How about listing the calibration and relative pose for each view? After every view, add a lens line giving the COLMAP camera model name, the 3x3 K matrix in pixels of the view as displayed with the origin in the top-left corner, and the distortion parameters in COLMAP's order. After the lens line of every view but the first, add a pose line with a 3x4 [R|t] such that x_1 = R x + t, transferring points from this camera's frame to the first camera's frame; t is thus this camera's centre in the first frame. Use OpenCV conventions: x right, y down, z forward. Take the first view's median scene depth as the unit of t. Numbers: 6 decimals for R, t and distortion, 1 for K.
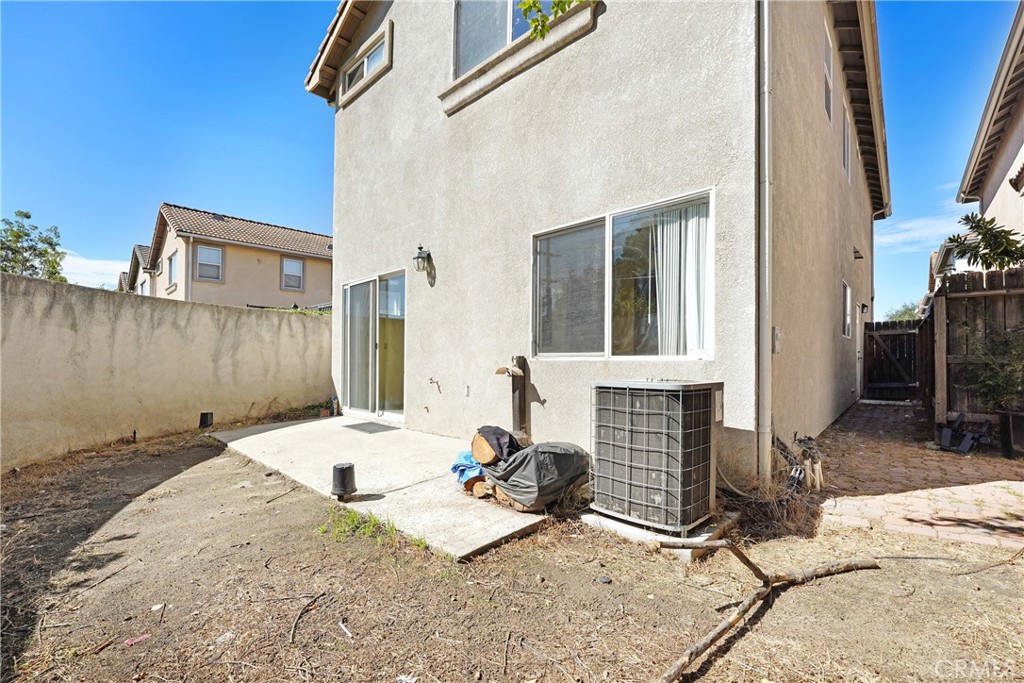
lens RADIAL K [[427.7, 0, 512.0], [0, 427.7, 341.5], [0, 0, 1]] dist [-0.000146, -0.000024]
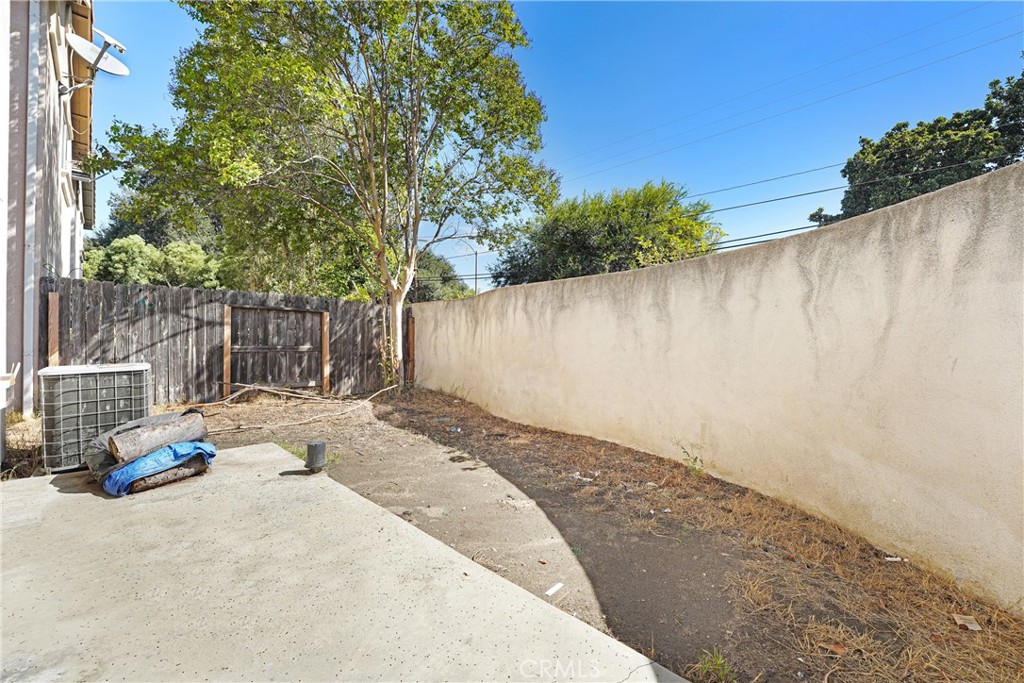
lens RADIAL K [[427.7, 0, 512.0], [0, 427.7, 341.5], [0, 0, 1]] dist [-0.000146, -0.000024]
pose [[-0.999364, -0.004263, 0.035403, -0.668587], [-0.005419, 0.999453, -0.032621, 0.038214], [-0.035245, -0.032792, -0.998841, 1.503389]]
